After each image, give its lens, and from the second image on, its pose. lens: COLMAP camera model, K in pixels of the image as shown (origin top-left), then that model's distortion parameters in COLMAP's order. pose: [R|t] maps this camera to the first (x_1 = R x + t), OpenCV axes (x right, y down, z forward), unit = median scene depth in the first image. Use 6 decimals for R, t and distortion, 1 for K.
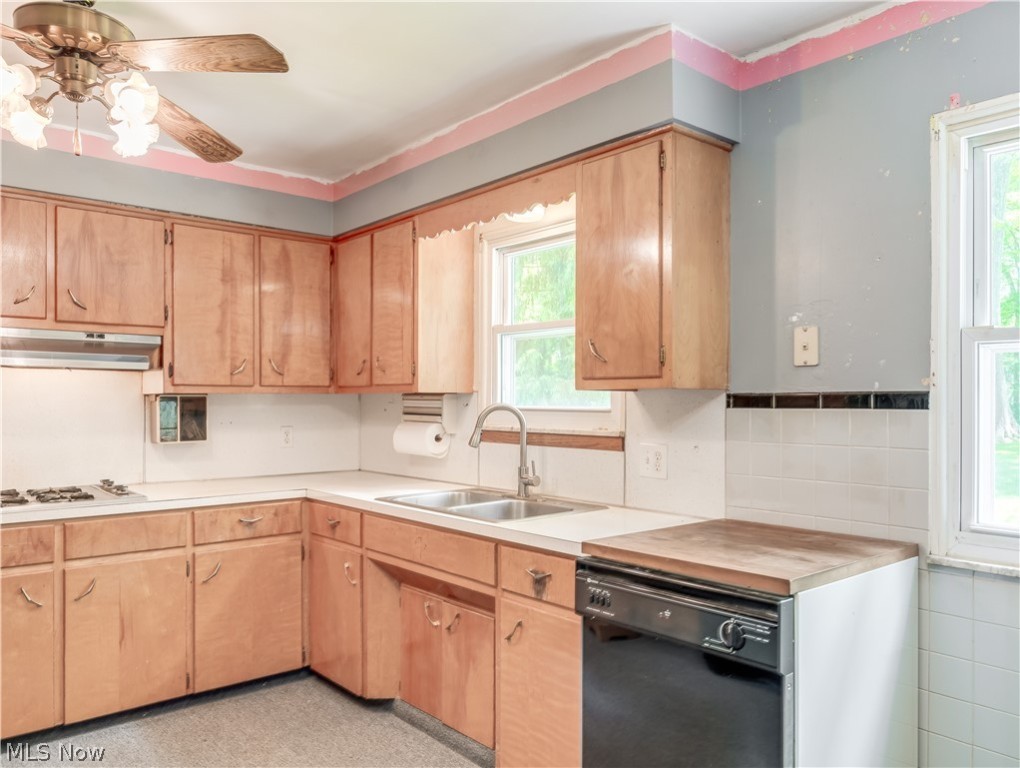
lens RADIAL K [[774.5, 0, 509.8], [0, 774.5, 387.4], [0, 0, 1]] dist [0.010143, 0.005121]
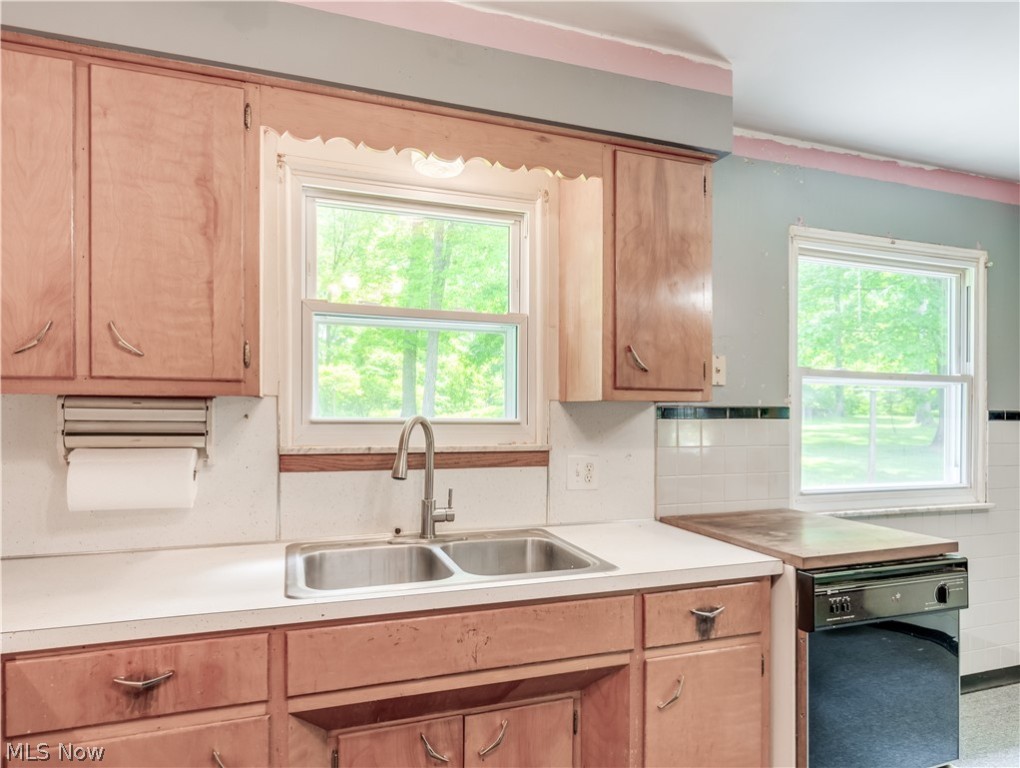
lens RADIAL K [[629.7, 0, 518.0], [0, 629.7, 401.2], [0, 0, 1]] dist [0.014799, -0.001997]
pose [[0.346006, 0.013112, 0.938141, -0.606426], [-0.023947, 0.999700, -0.005140, 0.010002], [-0.937927, -0.020687, 0.346216, 0.816130]]
